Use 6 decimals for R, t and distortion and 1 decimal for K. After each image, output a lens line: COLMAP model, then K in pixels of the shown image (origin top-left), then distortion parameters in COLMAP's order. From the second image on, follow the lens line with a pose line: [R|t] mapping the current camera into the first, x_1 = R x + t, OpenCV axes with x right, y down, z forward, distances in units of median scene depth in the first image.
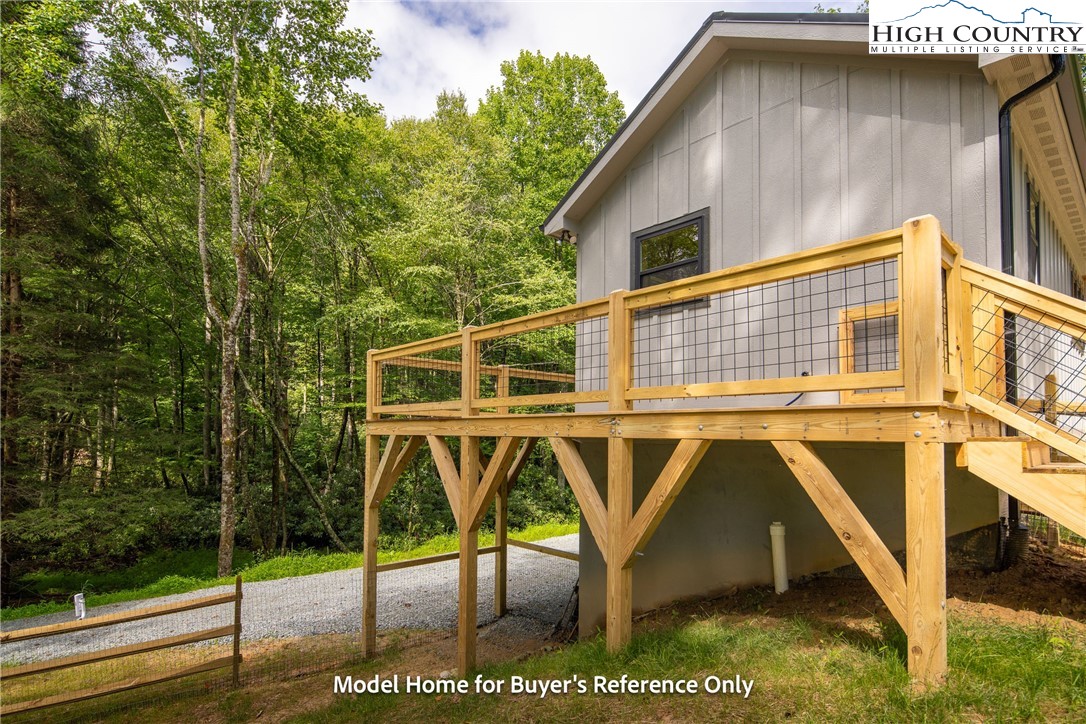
lens RADIAL K [[545.4, 0, 542.2], [0, 545.4, 404.0], [0, 0, 1]] dist [0.022741, -0.000122]
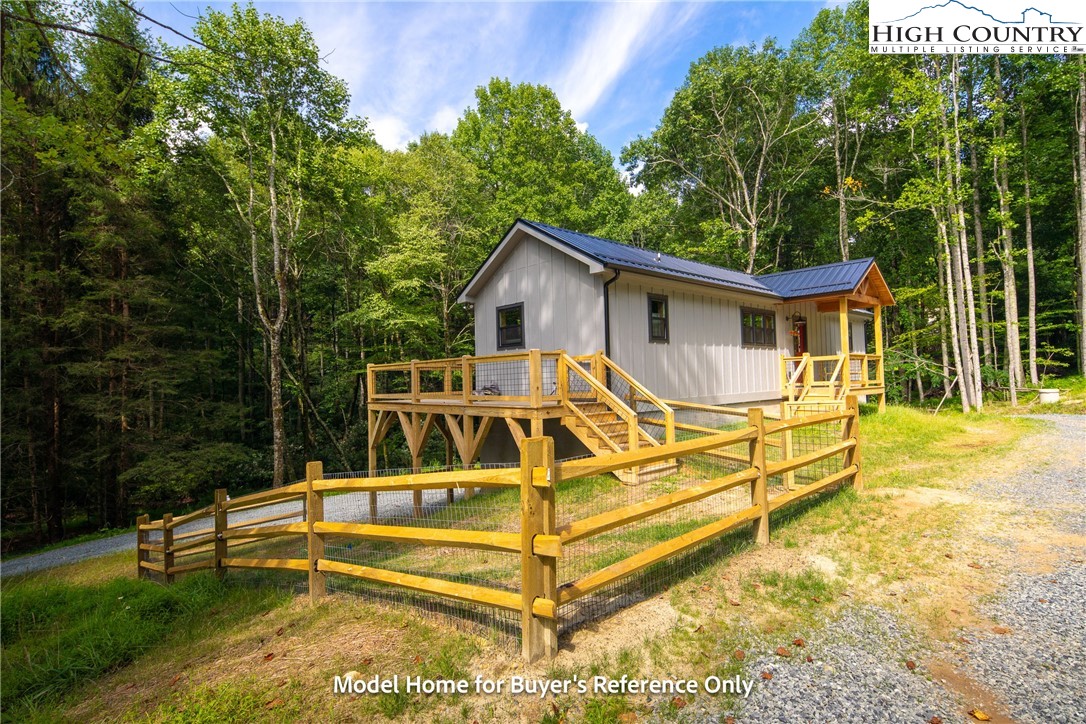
lens RADIAL K [[514.5, 0, 550.2], [0, 514.5, 361.0], [0, 0, 1]] dist [0.000782, -0.000157]
pose [[0.999470, -0.029134, 0.014552, 0.121106], [0.028933, 0.999485, 0.013850, -0.050400], [-0.014948, -0.013421, 0.999798, -0.331800]]
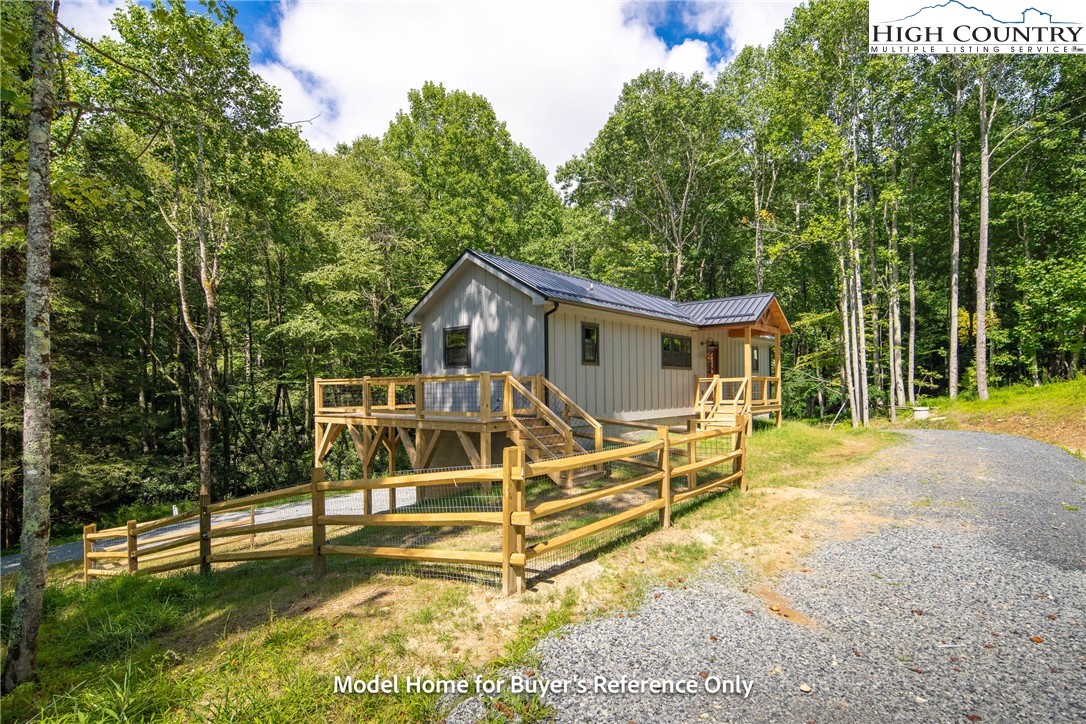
lens RADIAL K [[531.6, 0, 543.8], [0, 531.6, 381.4], [0, 0, 1]] dist [0.001669, 0.000061]
pose [[0.989960, -0.013326, 0.140715, 0.095317], [0.008331, 0.999316, 0.036028, -0.065489], [-0.141099, -0.034494, 0.989394, -0.426951]]
